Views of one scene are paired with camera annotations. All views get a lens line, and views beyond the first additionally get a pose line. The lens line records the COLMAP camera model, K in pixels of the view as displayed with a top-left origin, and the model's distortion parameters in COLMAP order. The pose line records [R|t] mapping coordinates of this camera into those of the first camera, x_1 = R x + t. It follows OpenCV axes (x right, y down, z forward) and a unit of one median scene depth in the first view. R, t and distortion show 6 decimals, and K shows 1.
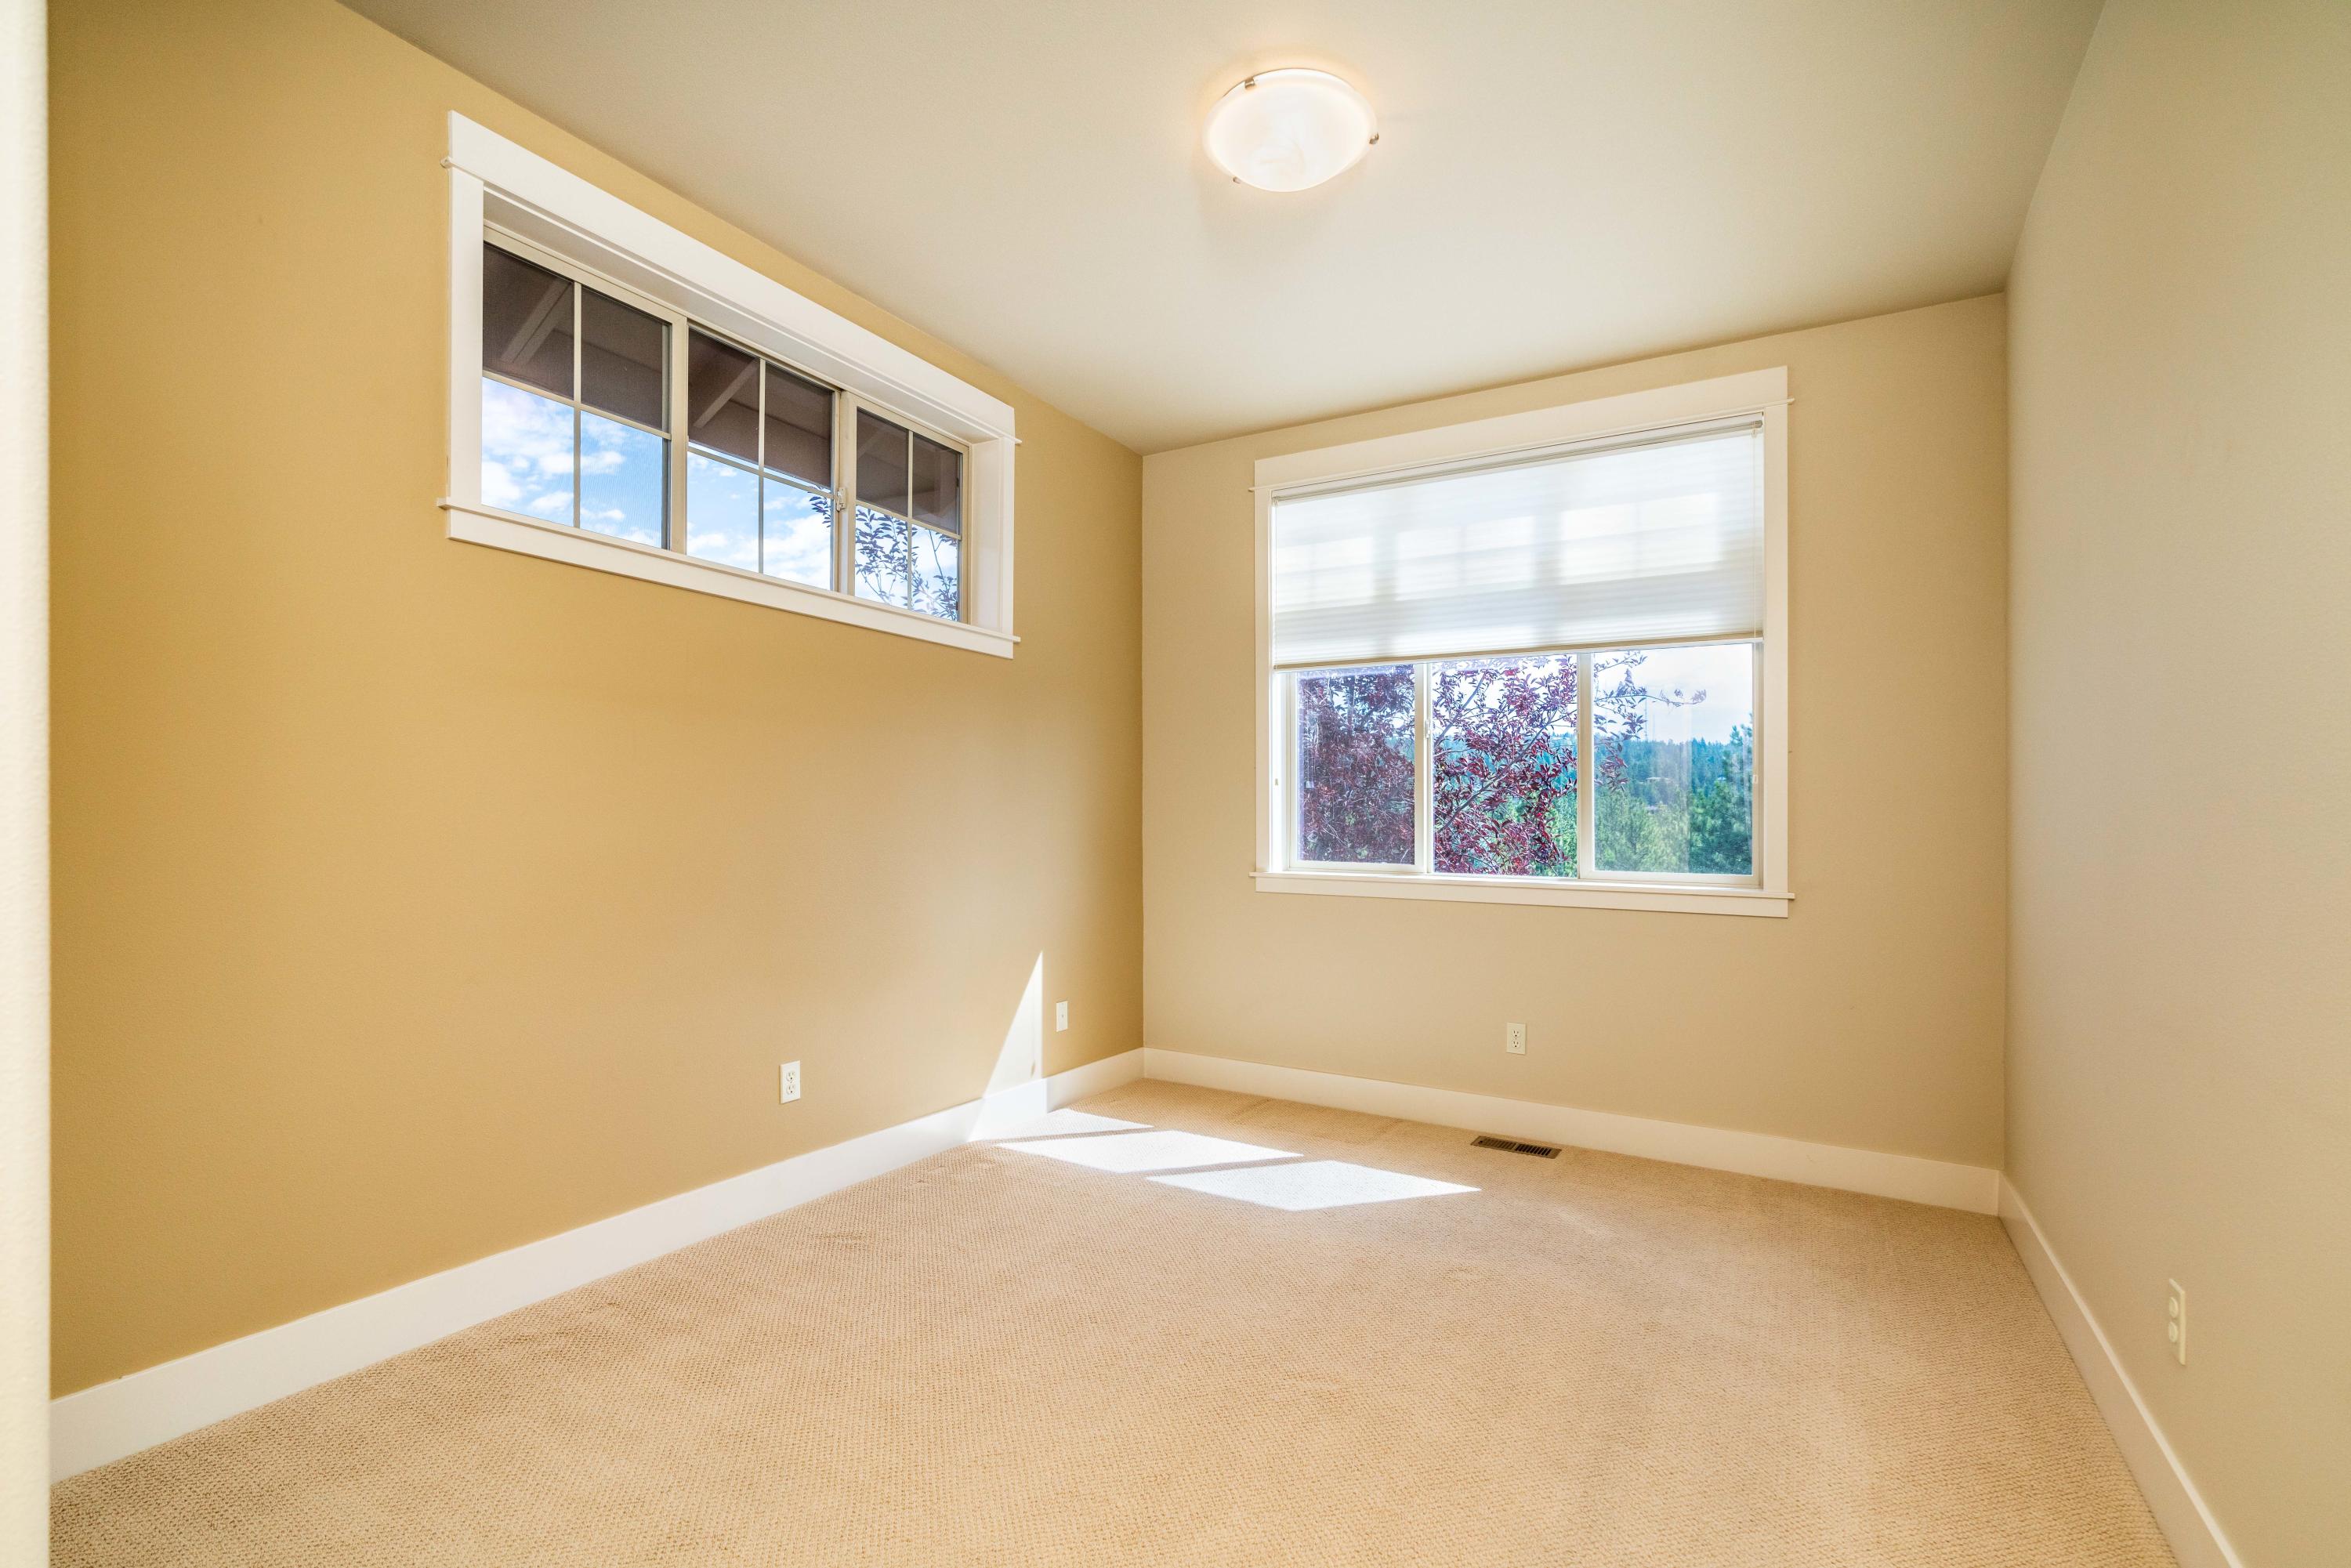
lens RADIAL K [[1073.6, 0, 1169.7], [0, 1073.6, 797.7], [0, 0, 1]] dist [-0.006740, 0.004541]
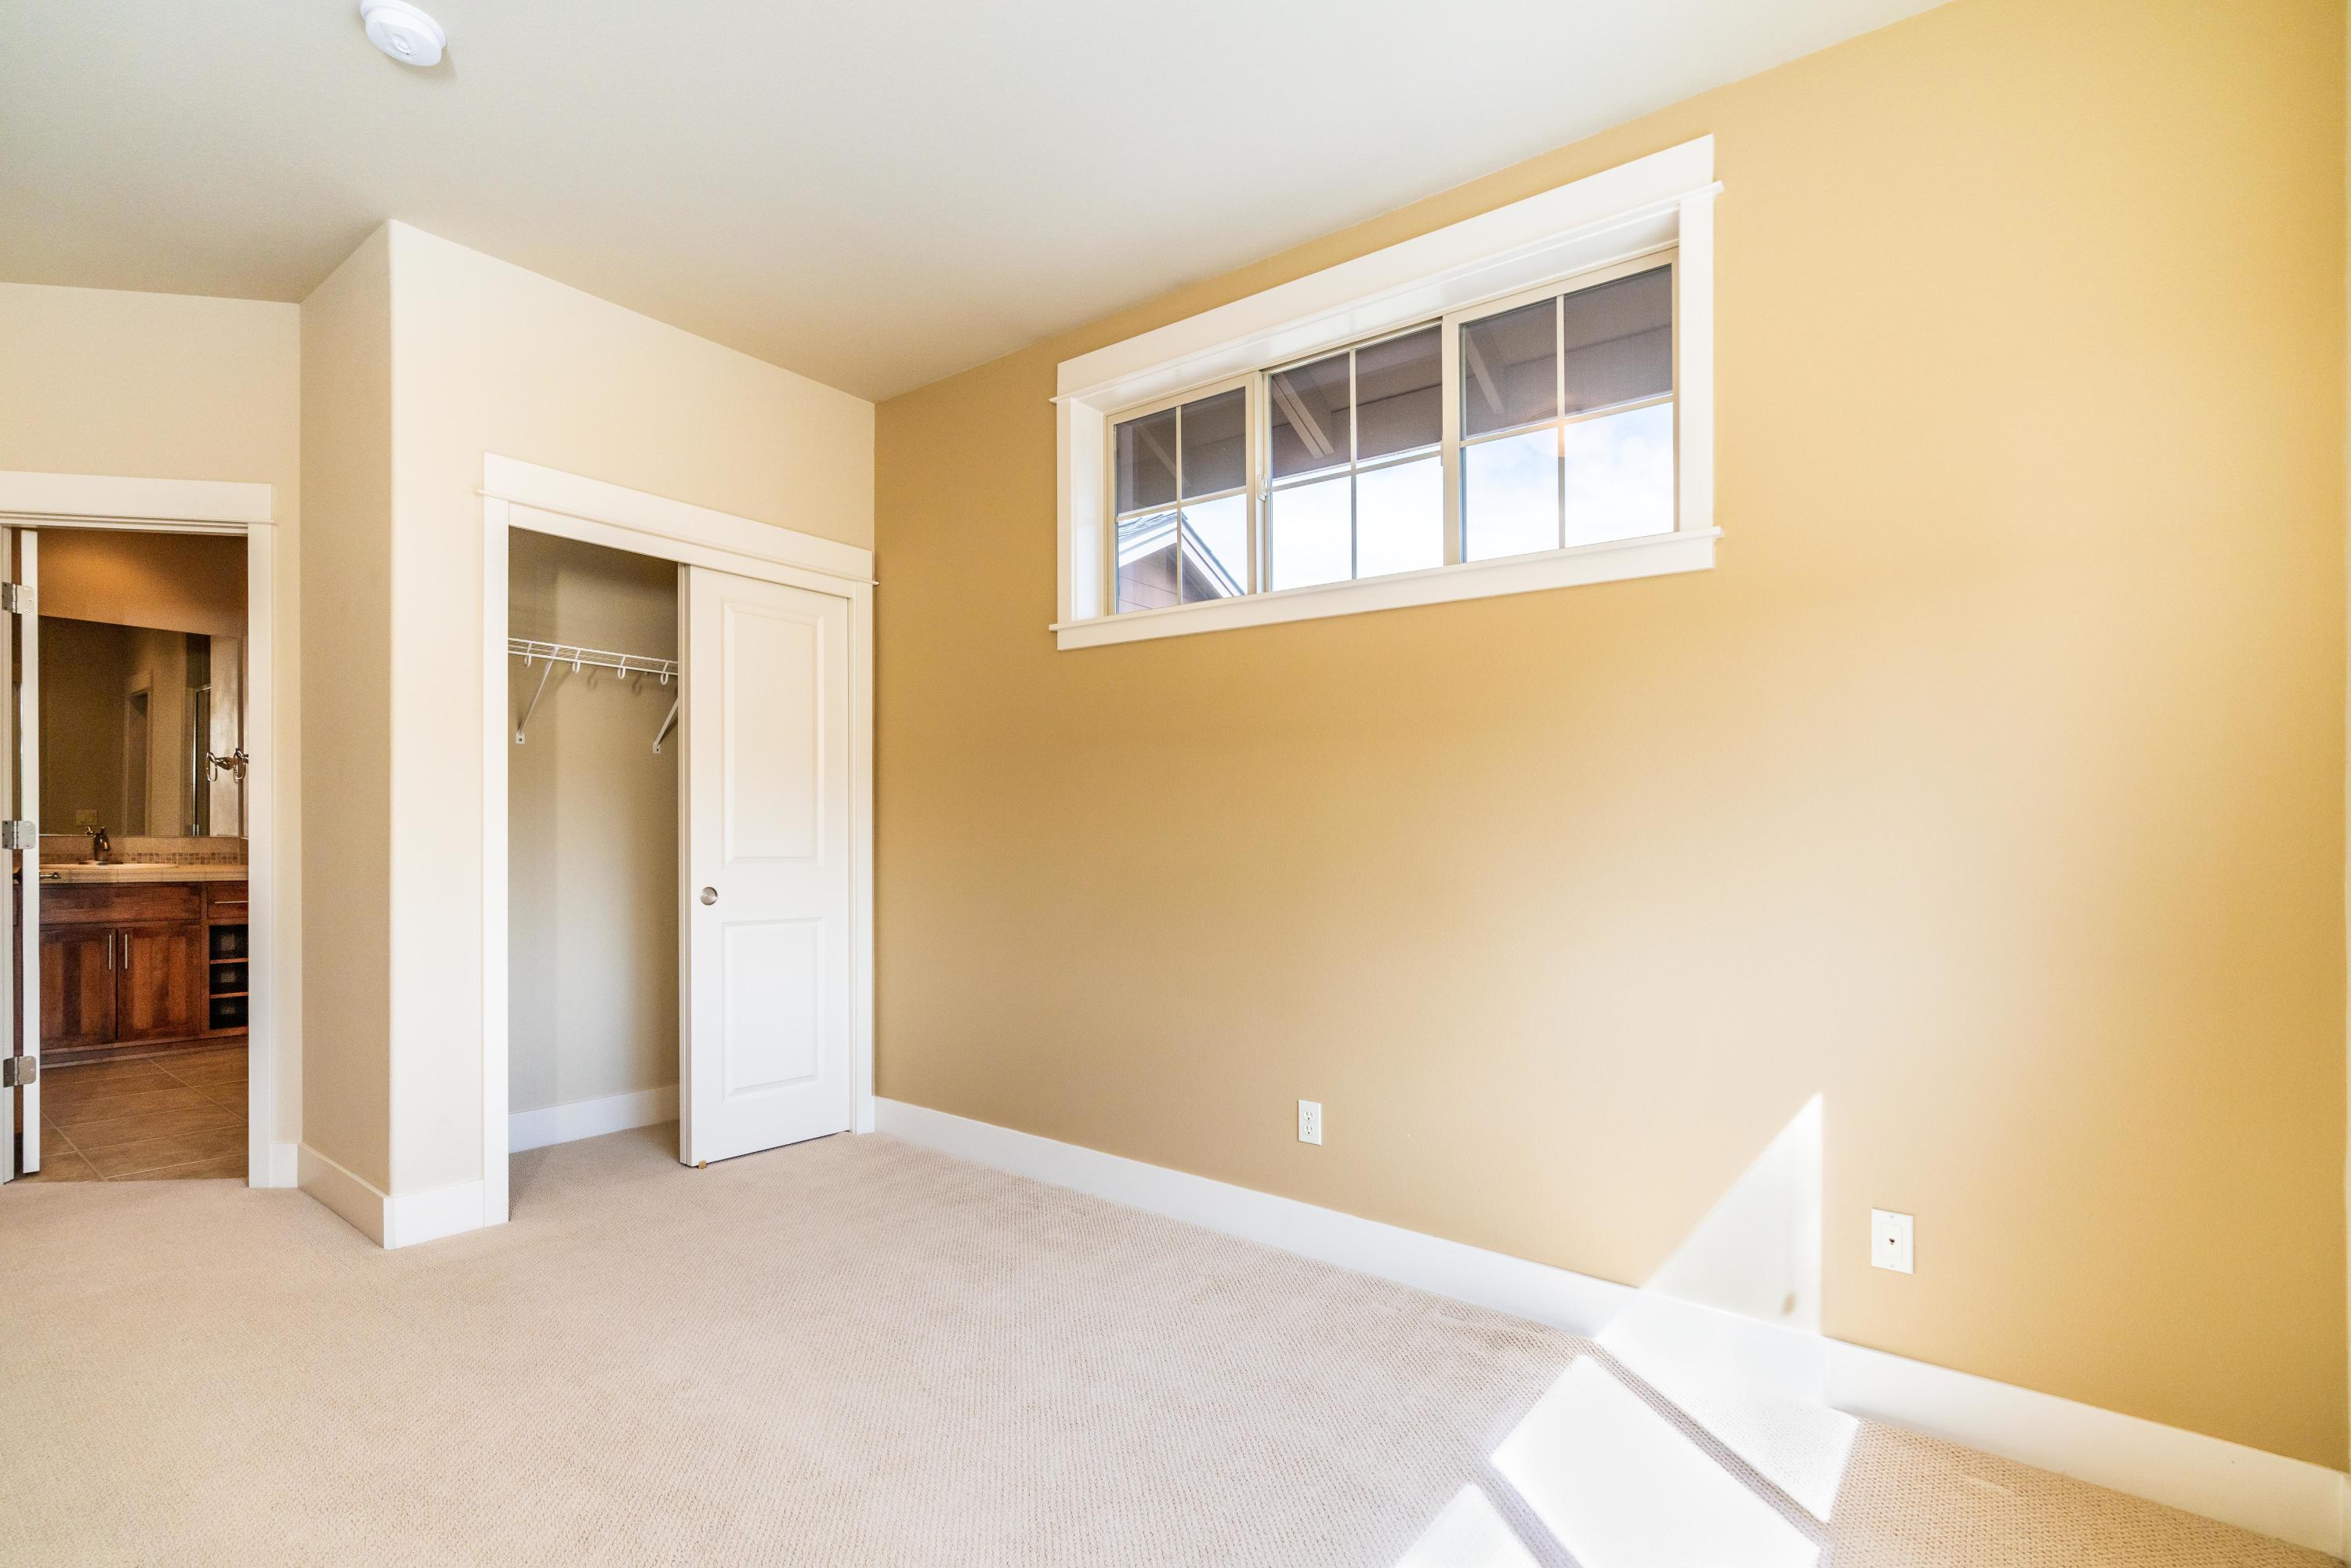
lens RADIAL K [[1073.6, 0, 1177.5], [0, 1073.6, 848.2], [0, 0, 1]] dist [-0.006740, 0.004541]
pose [[-0.117710, 0.002335, -0.993045, 0.518394], [0.009848, 0.999951, 0.001184, 0.020405], [0.992999, -0.009640, -0.117727, 0.874869]]
